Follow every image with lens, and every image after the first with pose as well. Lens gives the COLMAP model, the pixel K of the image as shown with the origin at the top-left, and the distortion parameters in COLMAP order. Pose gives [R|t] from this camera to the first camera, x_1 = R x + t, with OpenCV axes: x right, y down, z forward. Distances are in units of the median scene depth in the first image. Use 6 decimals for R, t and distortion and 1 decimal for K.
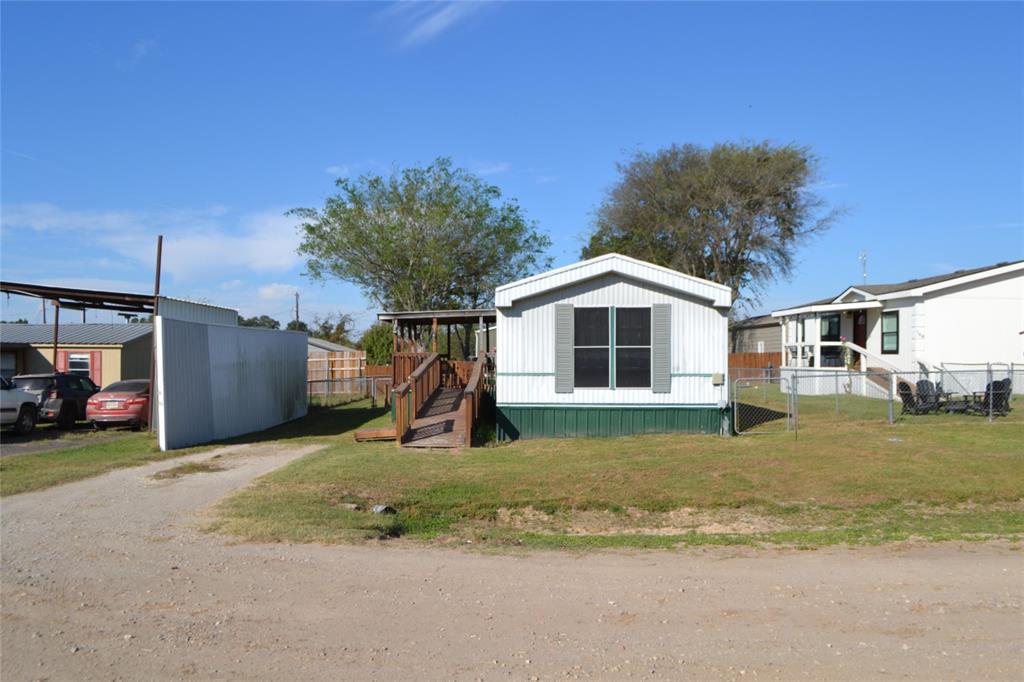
lens RADIAL K [[803.4, 0, 511.7], [0, 803.4, 362.1], [0, 0, 1]] dist [-0.081687, 0.000998]
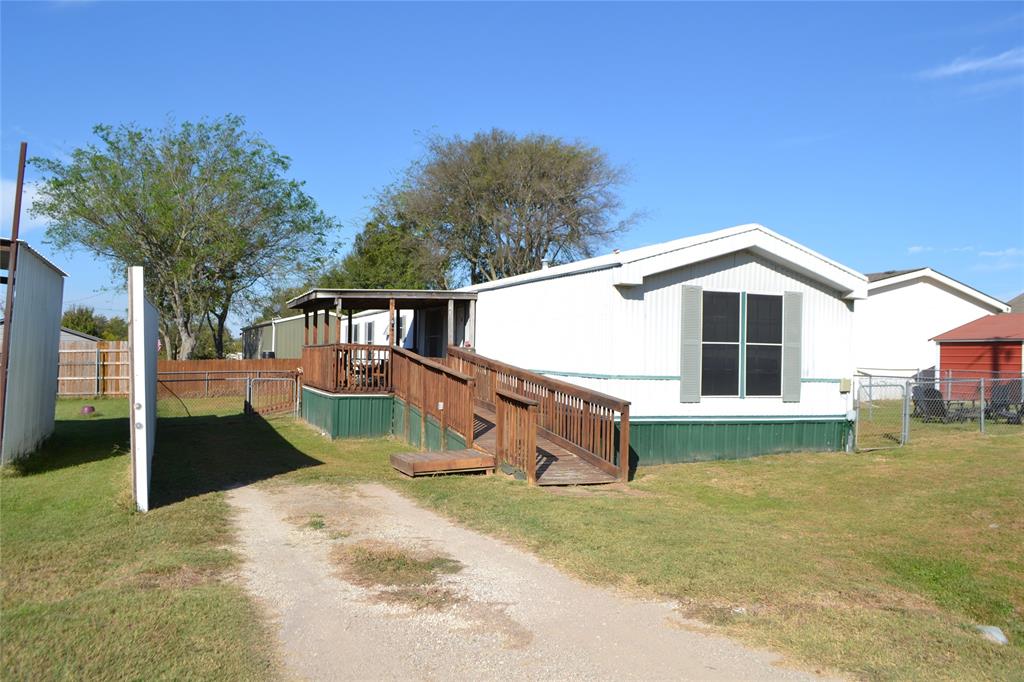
lens RADIAL K [[808.0, 0, 515.3], [0, 808.0, 360.0], [0, 0, 1]] dist [-0.079066, -0.000651]
pose [[0.927850, 0.017697, 0.372534, -0.371530], [-0.017681, 0.999838, -0.003459, 0.003603], [-0.372535, -0.003378, 0.928012, 0.355863]]
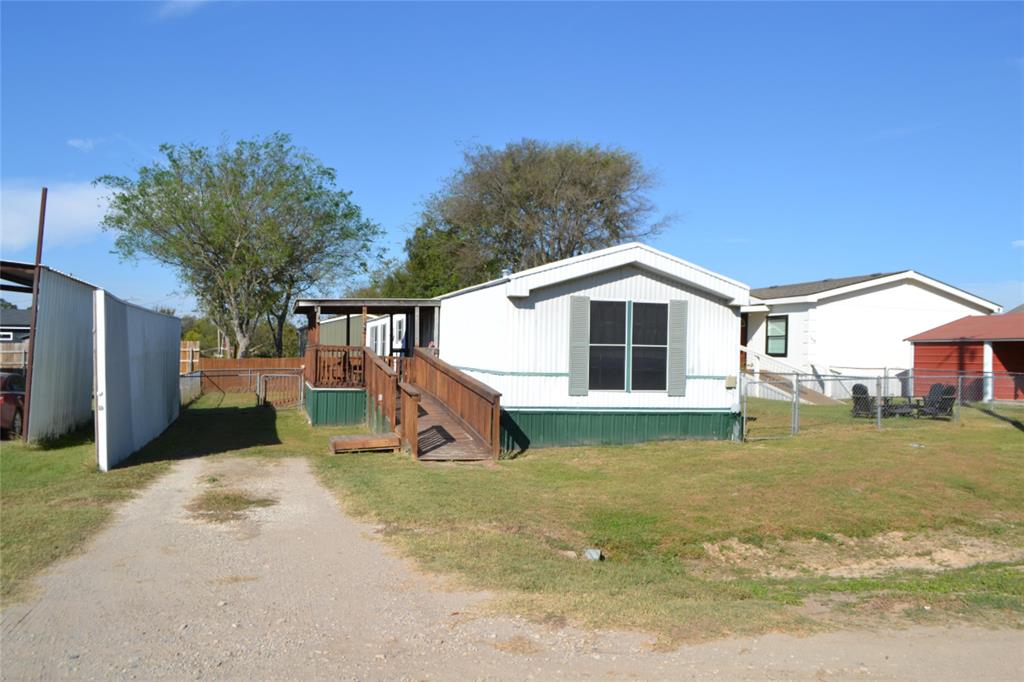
lens RADIAL K [[803.4, 0, 511.7], [0, 803.4, 362.1], [0, 0, 1]] dist [-0.081687, 0.000998]
pose [[0.960092, 0.017388, 0.279144, -0.254906], [-0.018995, 0.999815, 0.003054, -0.000337], [-0.279040, -0.008235, 0.960244, 0.164651]]
